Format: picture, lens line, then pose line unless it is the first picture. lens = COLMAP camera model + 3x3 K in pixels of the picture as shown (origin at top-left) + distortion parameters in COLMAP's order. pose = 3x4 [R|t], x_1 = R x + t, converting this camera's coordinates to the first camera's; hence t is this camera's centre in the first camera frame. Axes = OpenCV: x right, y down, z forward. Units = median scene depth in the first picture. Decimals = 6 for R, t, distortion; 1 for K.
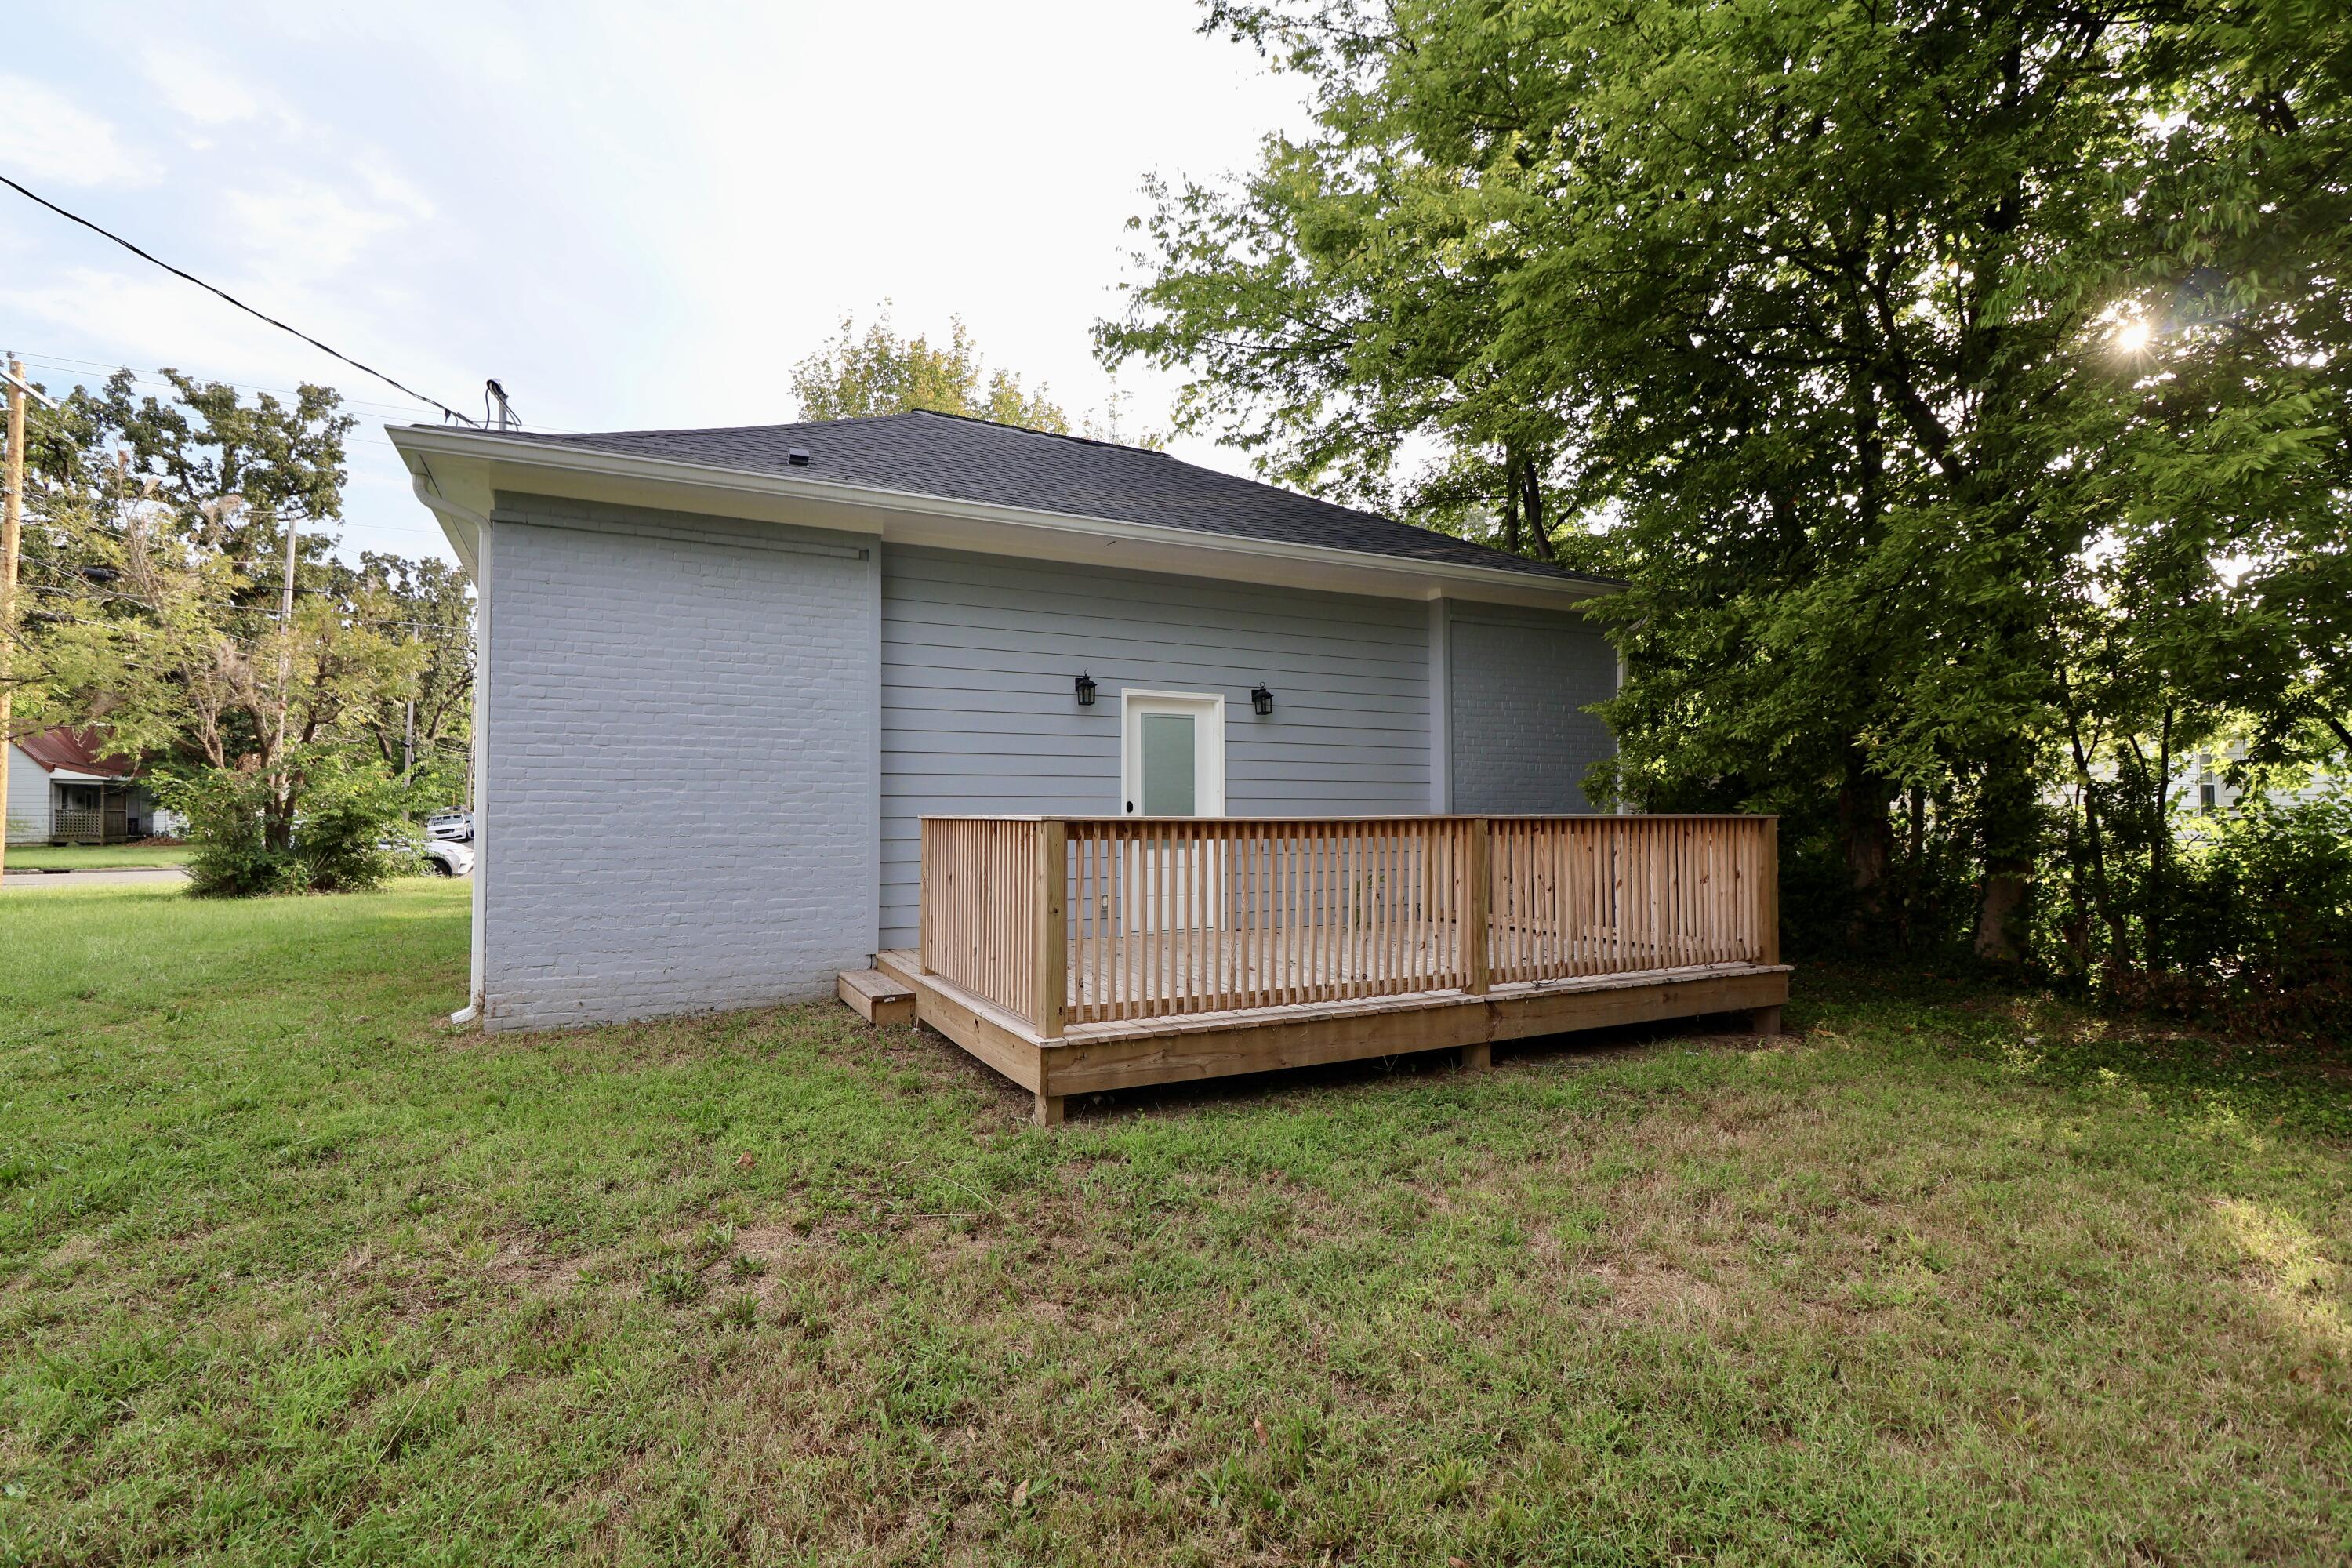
lens RADIAL K [[1131.5, 0, 1125.0], [0, 1131.5, 775.9], [0, 0, 1]] dist [-0.001591, -0.018121]
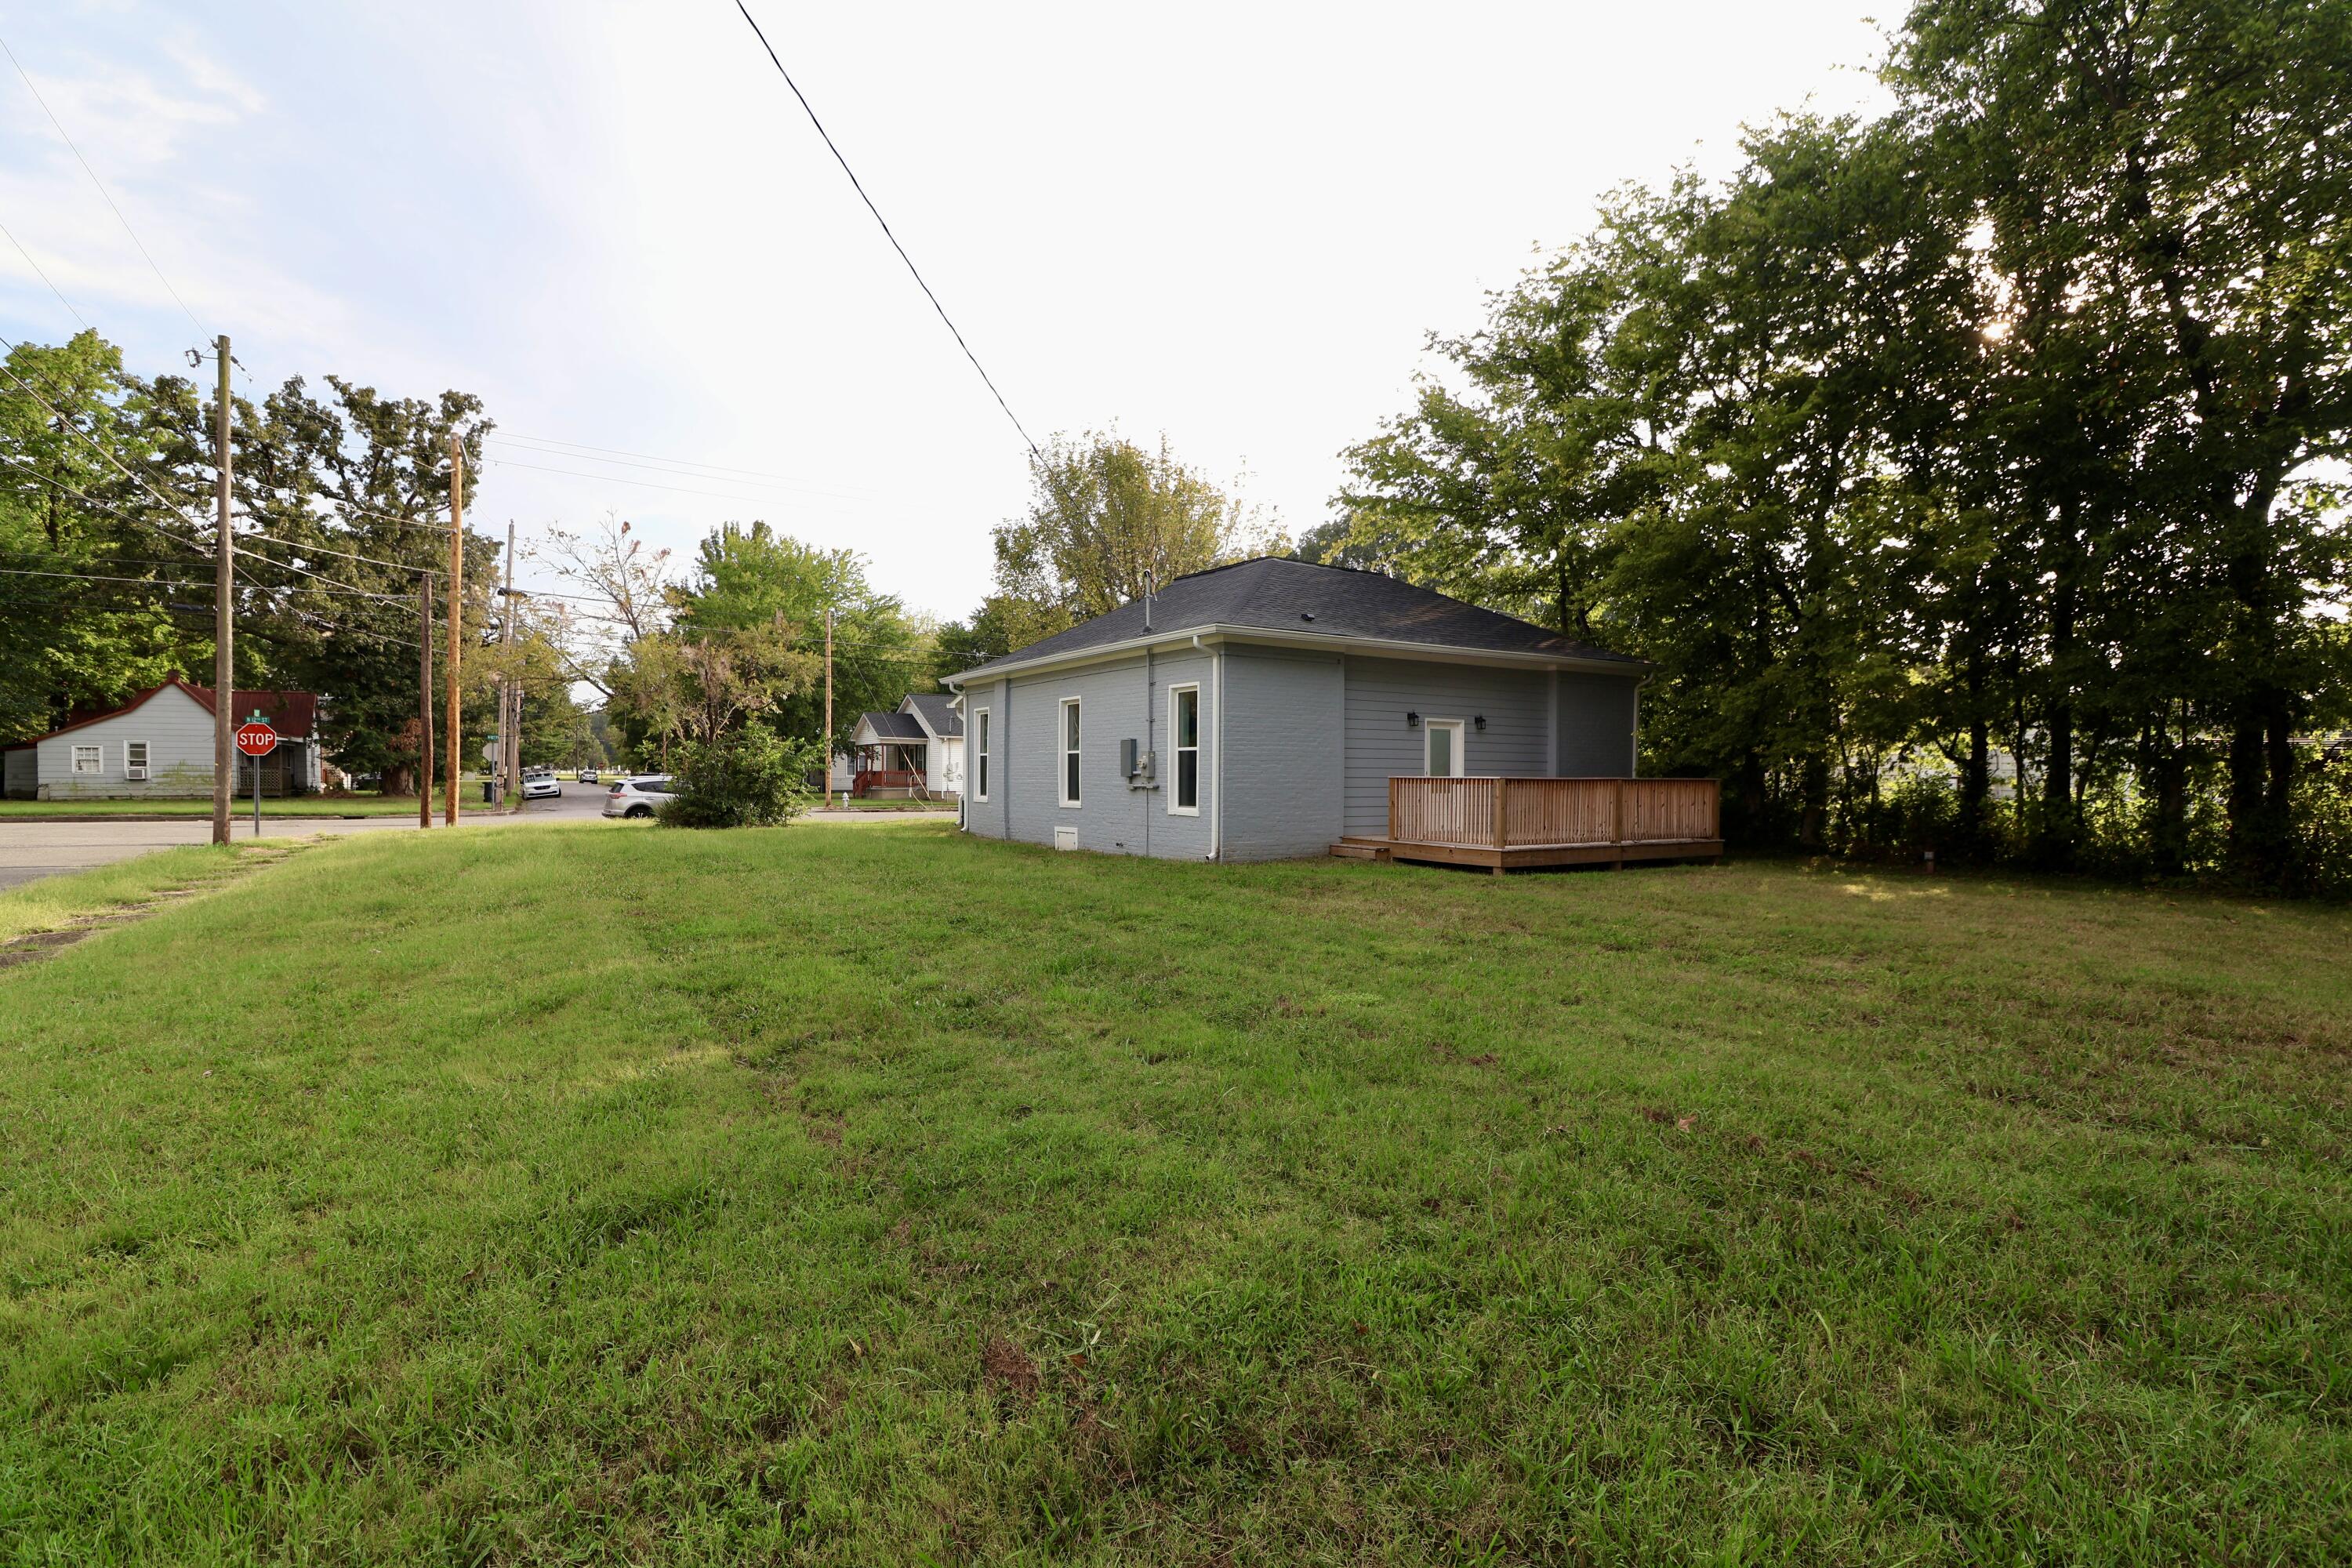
lens RADIAL K [[1098.3, 0, 1157.5], [0, 1098.3, 784.5], [0, 0, 1]] dist [0.000549, -0.013232]
pose [[0.996251, 0.005769, 0.086322, -0.707204], [-0.009302, 0.999133, 0.040577, -0.032386], [-0.086013, -0.041228, 0.995441, -1.061184]]
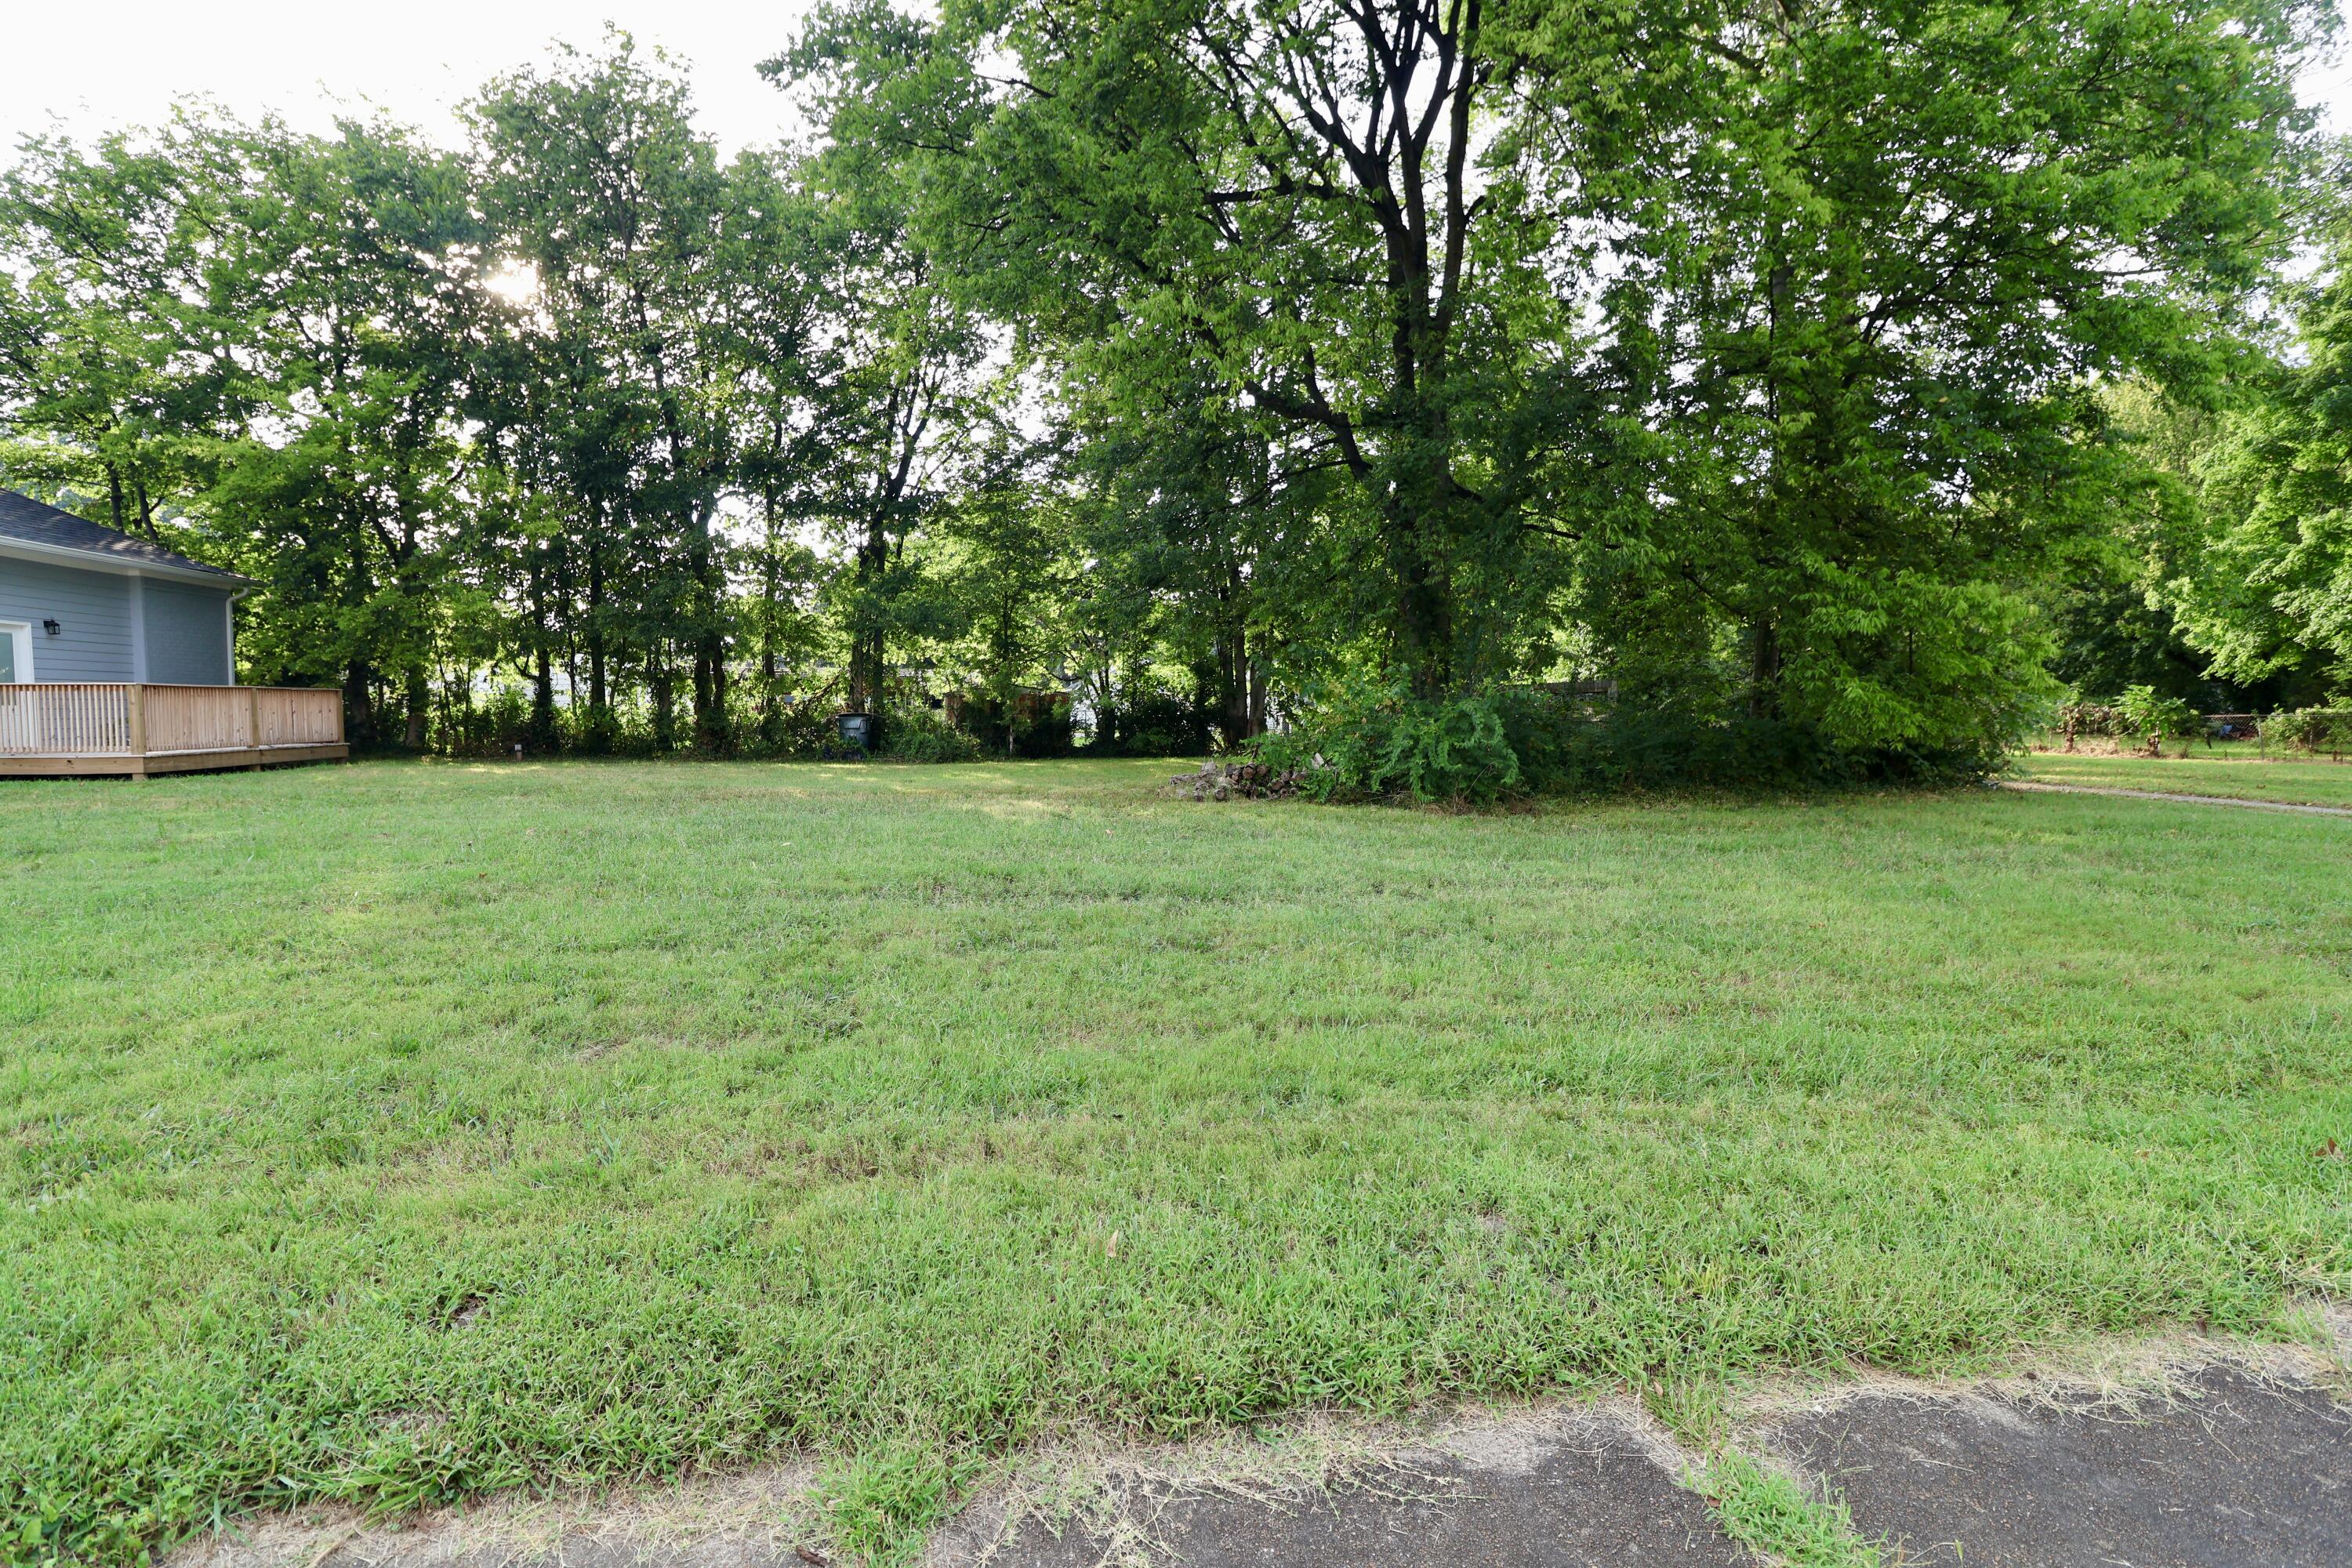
lens RADIAL K [[1098.3, 0, 1157.5], [0, 1098.3, 784.5], [0, 0, 1]] dist [0.000549, -0.013232]
pose [[0.287606, -0.065790, 0.955486, -1.193921], [-0.032657, 0.996384, 0.078436, -0.007499], [-0.957192, -0.053762, 0.284418, -1.418027]]
